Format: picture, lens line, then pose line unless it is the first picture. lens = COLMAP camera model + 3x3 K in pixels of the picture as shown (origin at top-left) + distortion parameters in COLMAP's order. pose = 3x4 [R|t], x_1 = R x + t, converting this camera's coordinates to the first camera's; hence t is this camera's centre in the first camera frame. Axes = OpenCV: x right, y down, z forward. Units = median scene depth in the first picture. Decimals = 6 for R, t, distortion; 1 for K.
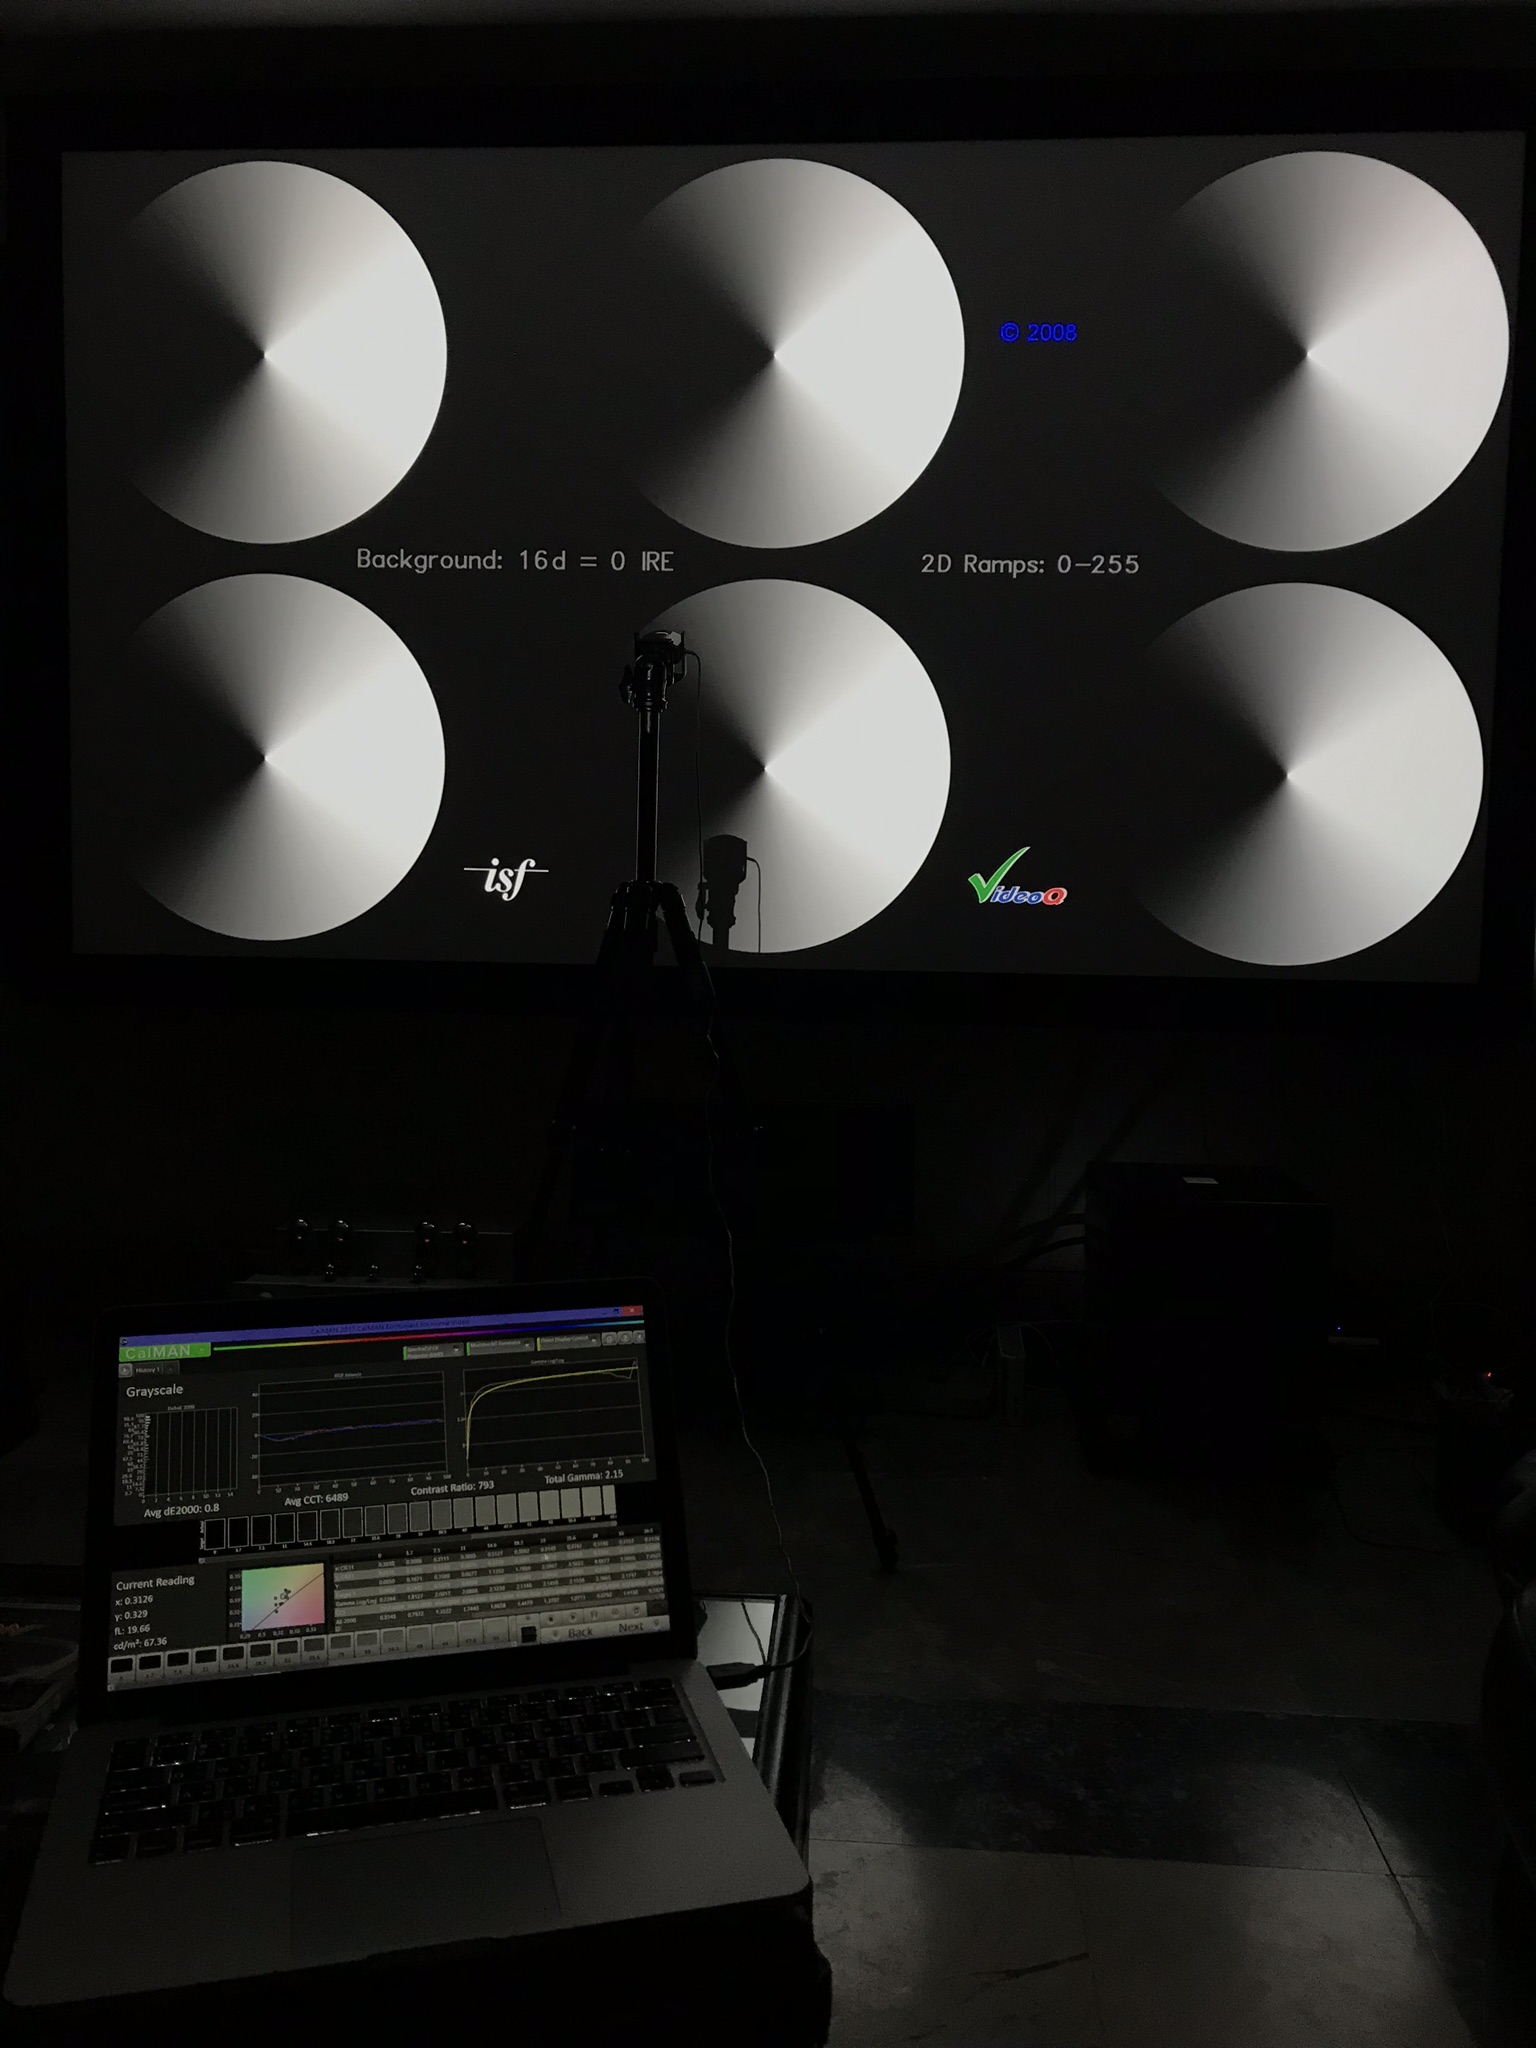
lens RADIAL K [[1694.7, 0, 771.7], [0, 1694.7, 1027.7], [0, 0, 1]] dist [0.014204, 0.018851]
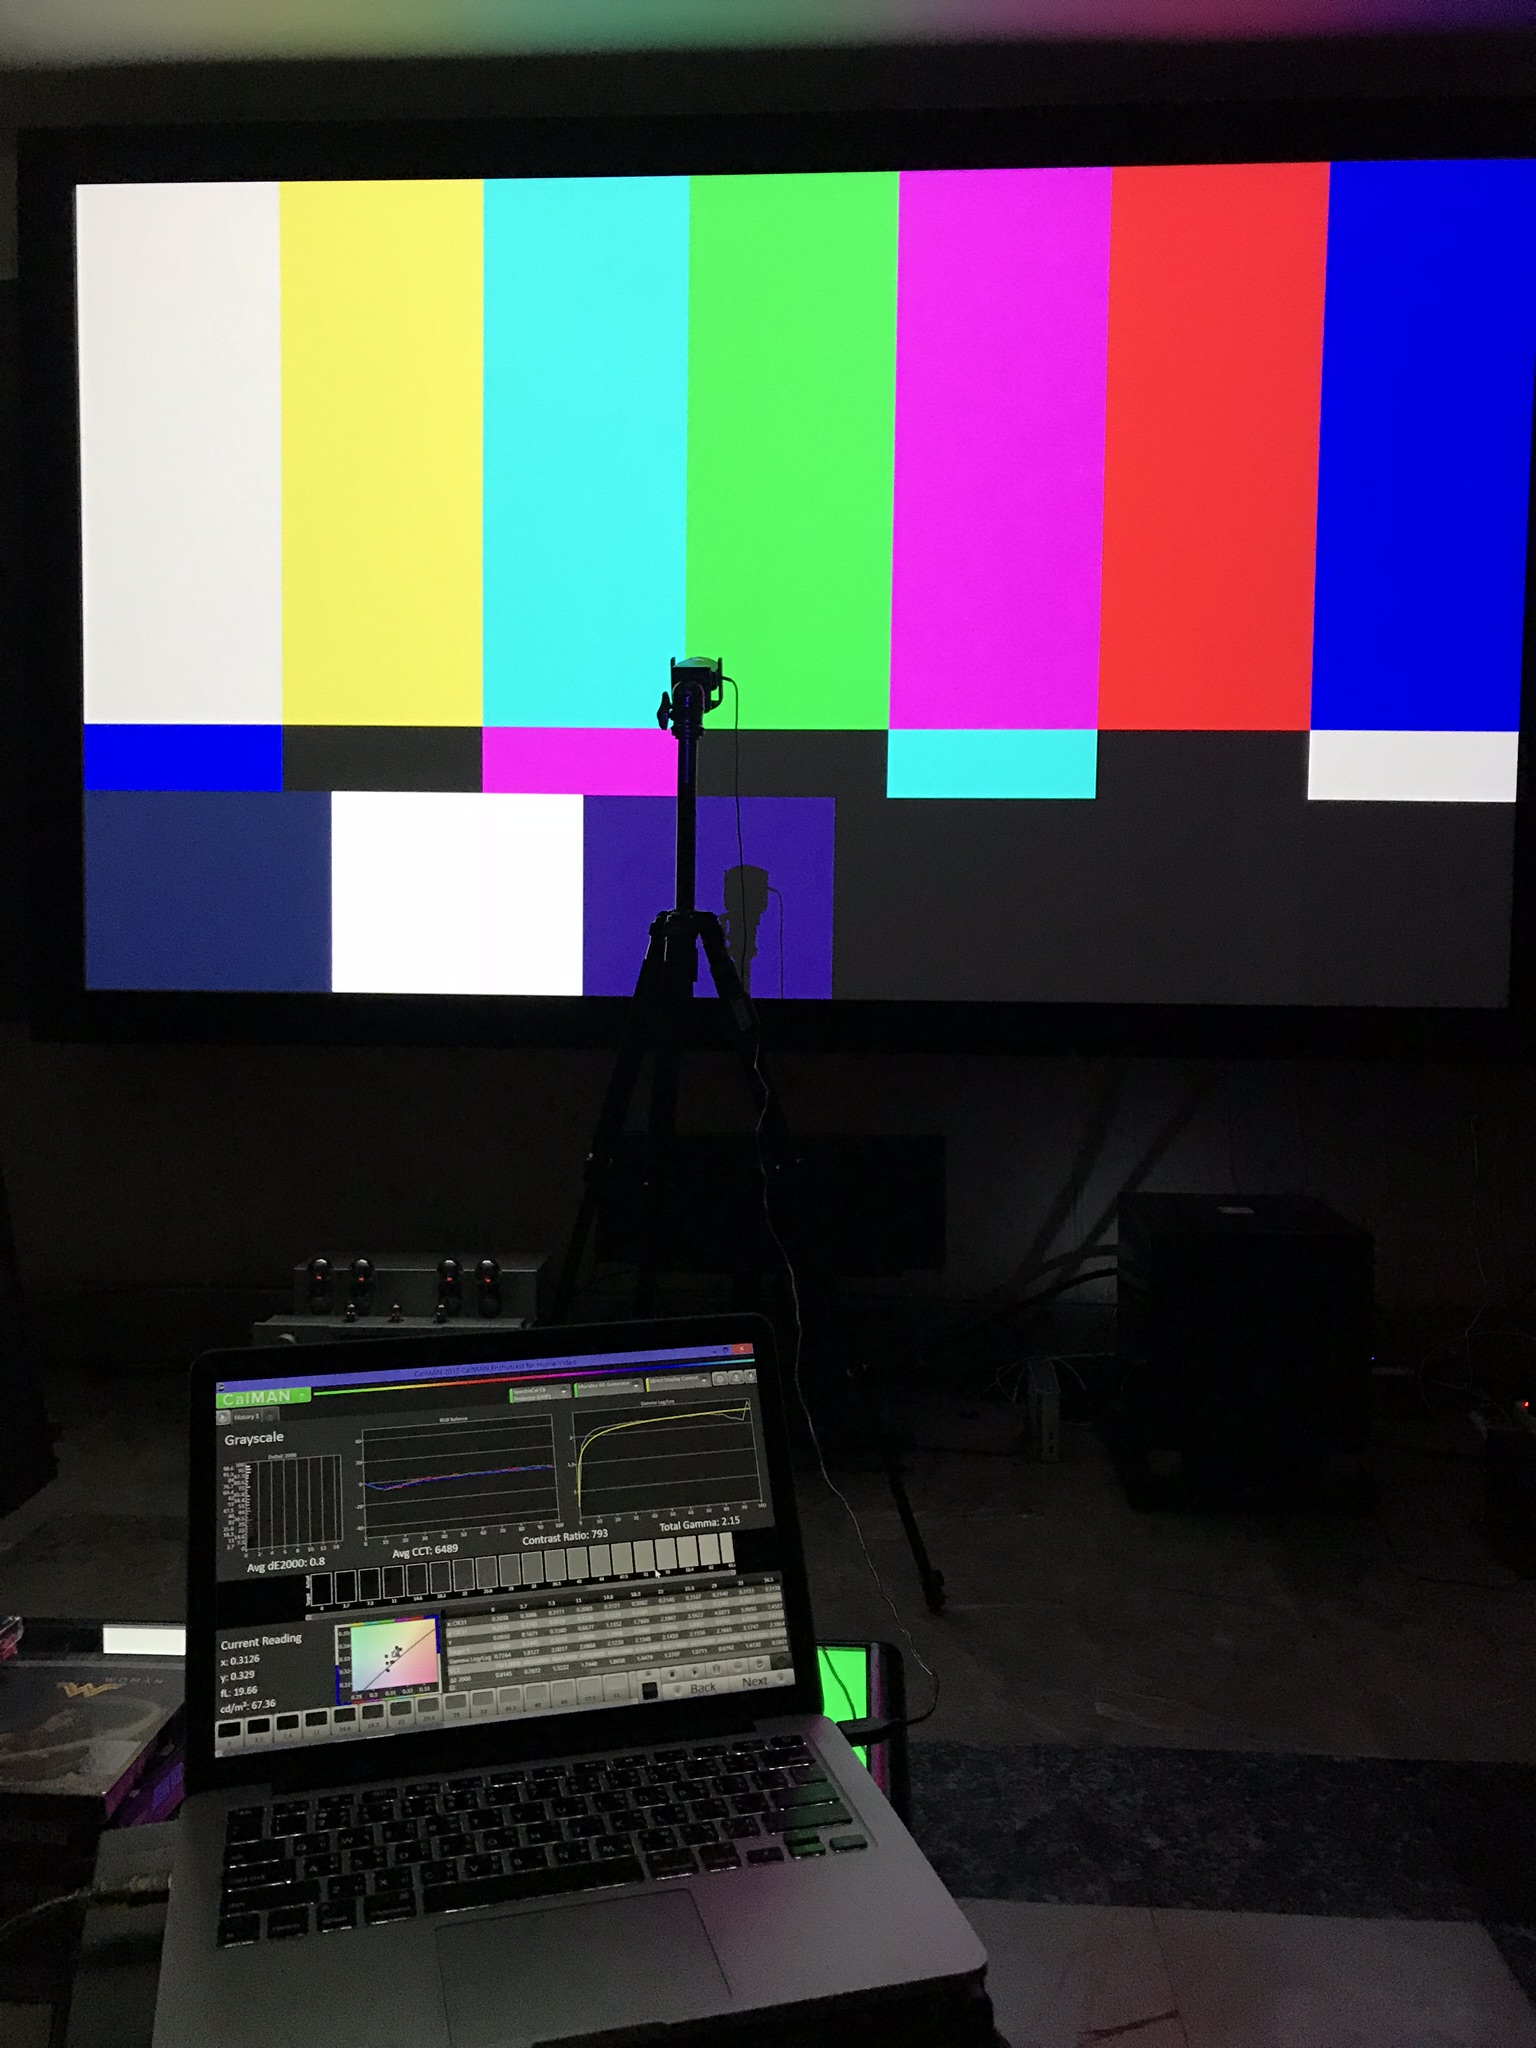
lens RADIAL K [[1694.7, 0, 765.3], [0, 1694.7, 1028.5], [0, 0, 1]] dist [0.014204, 0.018851]
pose [[0.999904, -0.009326, 0.010232, -0.083353], [0.009529, 0.999756, -0.019912, 0.004866], [-0.010044, 0.020008, 0.999749, 0.037587]]
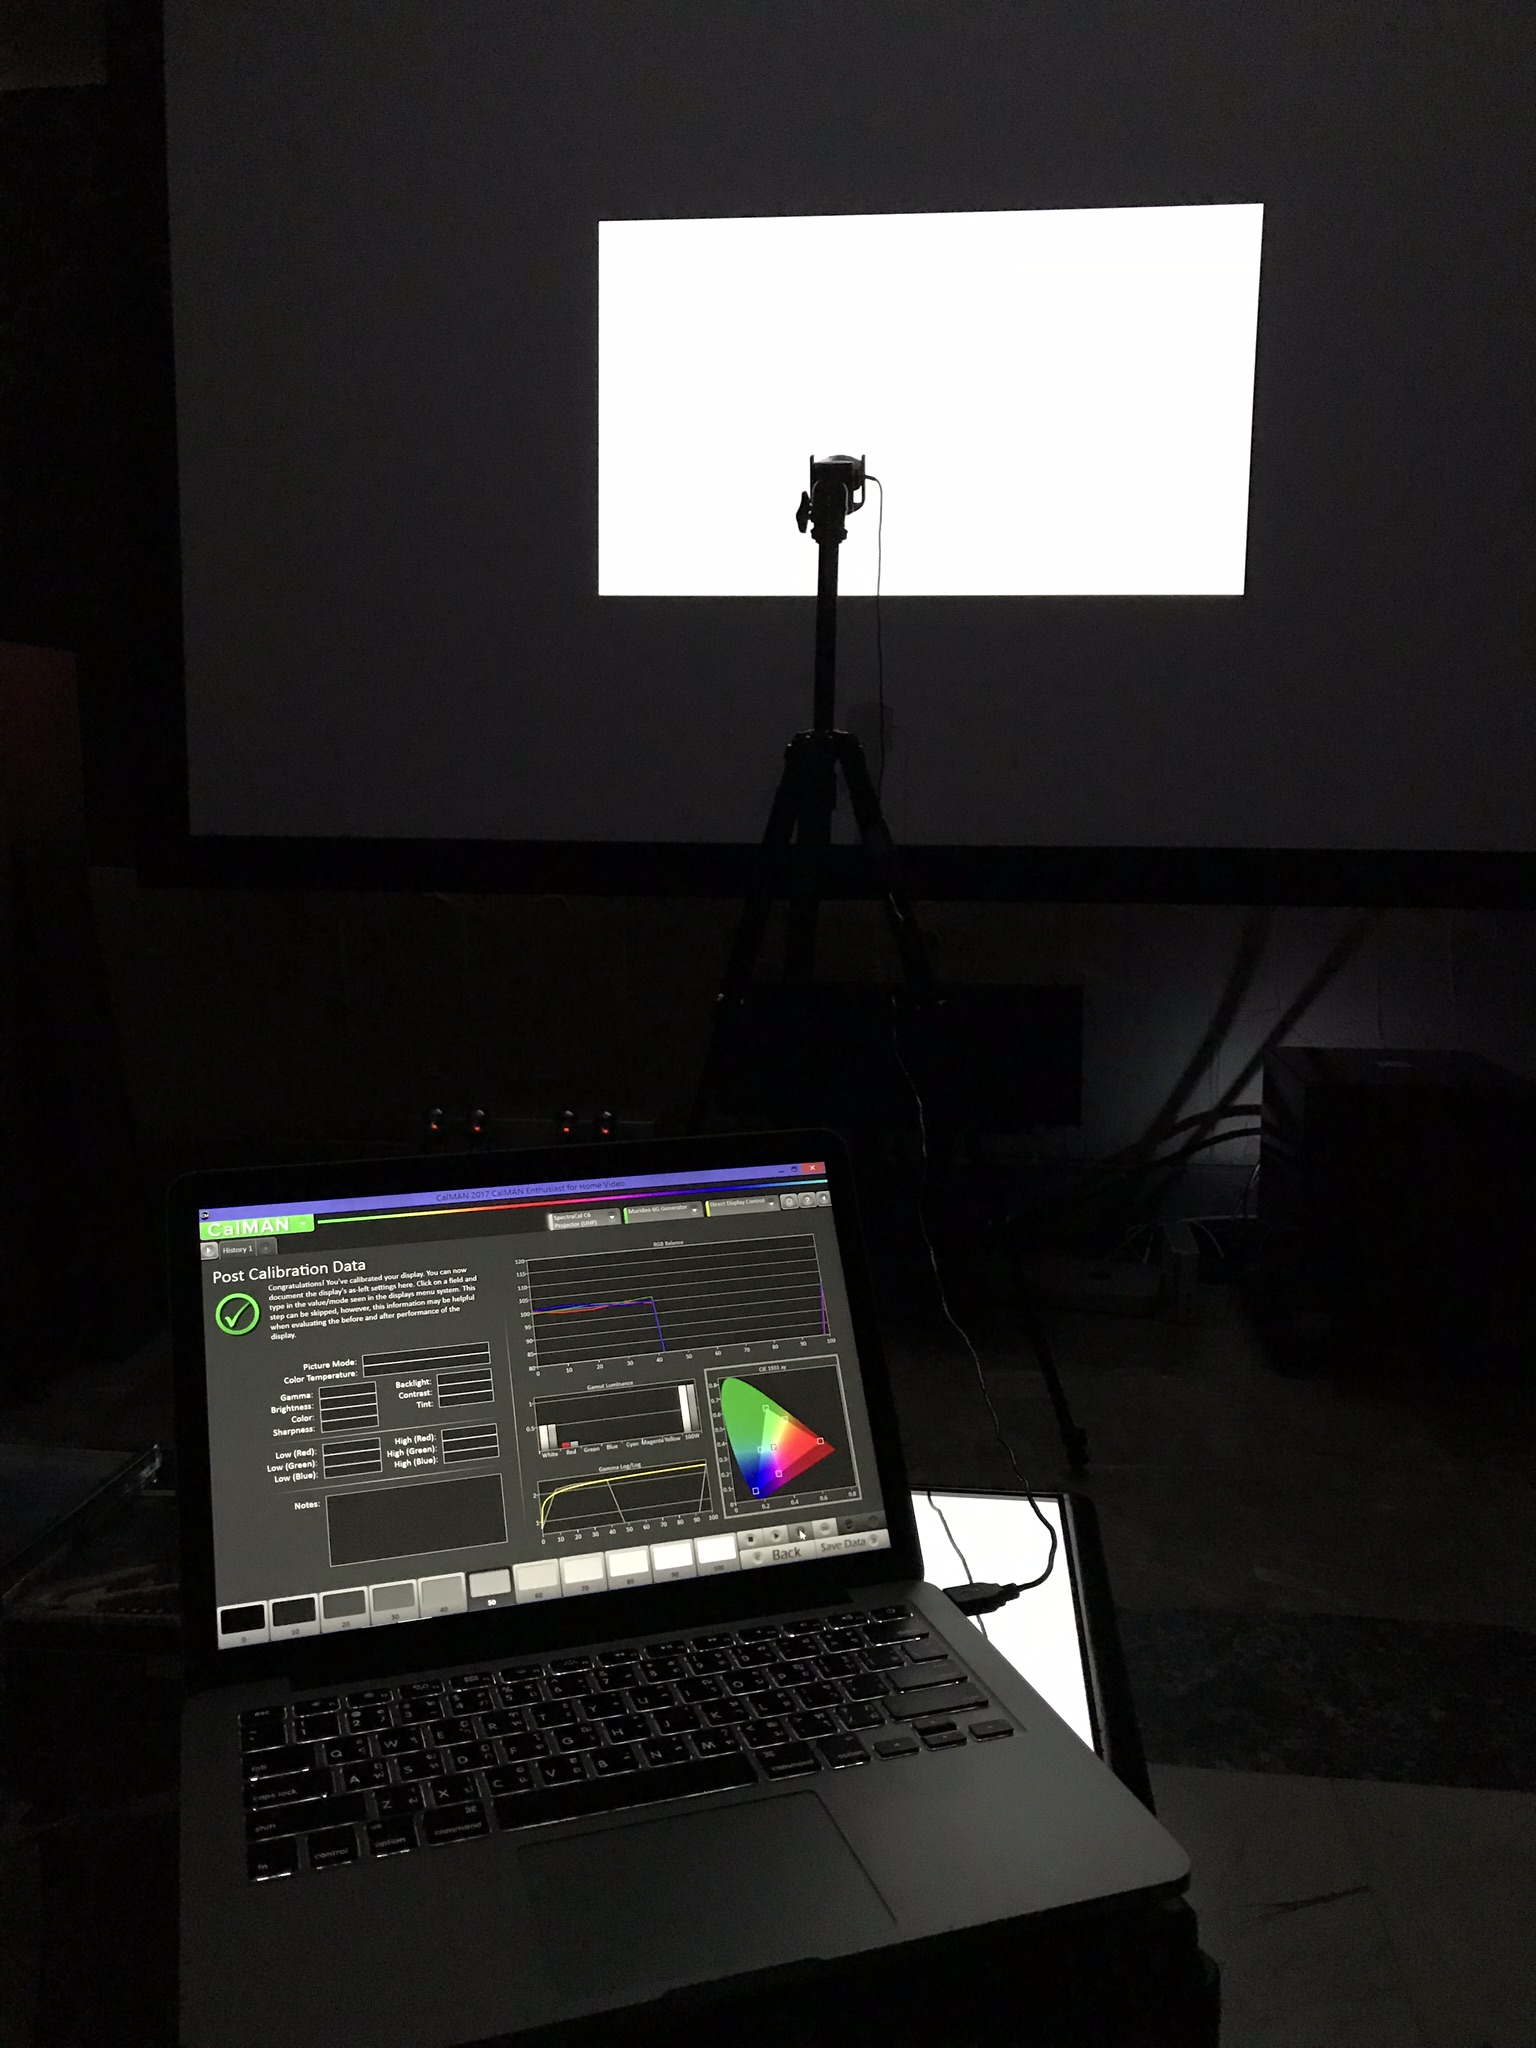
lens RADIAL K [[1694.7, 0, 759.9], [0, 1694.7, 1014.8], [0, 0, 1]] dist [0.014204, 0.018851]
pose [[0.997591, -0.015466, 0.067631, -0.175404], [0.012102, 0.998683, 0.049860, 0.054957], [-0.068313, -0.048921, 0.996464, 0.196159]]
